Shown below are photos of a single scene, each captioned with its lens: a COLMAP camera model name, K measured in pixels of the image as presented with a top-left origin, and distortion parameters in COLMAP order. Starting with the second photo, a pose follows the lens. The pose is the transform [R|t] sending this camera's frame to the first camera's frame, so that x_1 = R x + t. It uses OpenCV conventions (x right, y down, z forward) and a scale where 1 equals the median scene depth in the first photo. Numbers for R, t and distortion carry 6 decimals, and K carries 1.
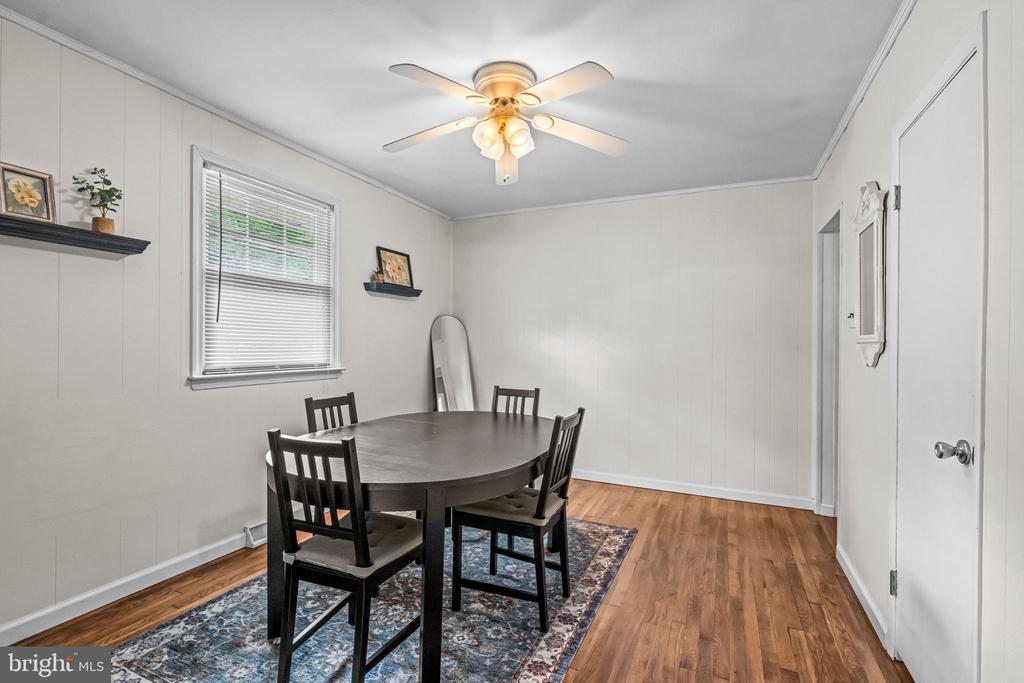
lens RADIAL K [[452.9, 0, 515.4], [0, 452.9, 343.2], [0, 0, 1]] dist [0.003185, 0.000184]
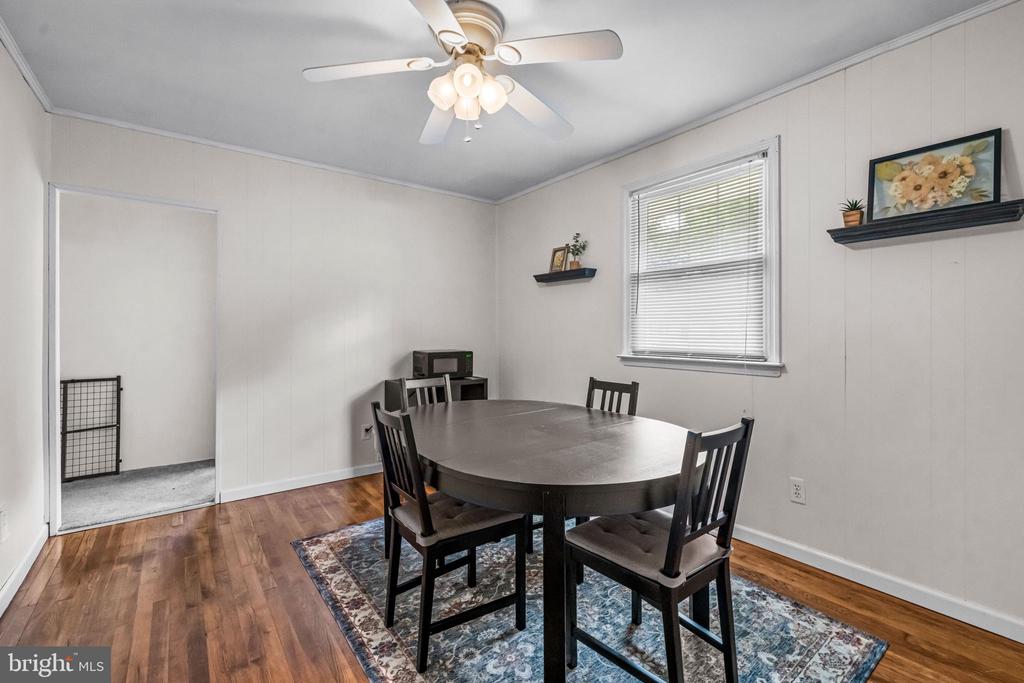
lens RADIAL K [[435.6, 0, 514.4], [0, 435.6, 335.2], [0, 0, 1]] dist [-0.003988, -0.000281]
pose [[-0.450855, -0.005205, -0.892582, 0.568086], [-0.004663, 0.999983, -0.003476, 0.017546], [0.892585, 0.002595, -0.450872, 1.221431]]
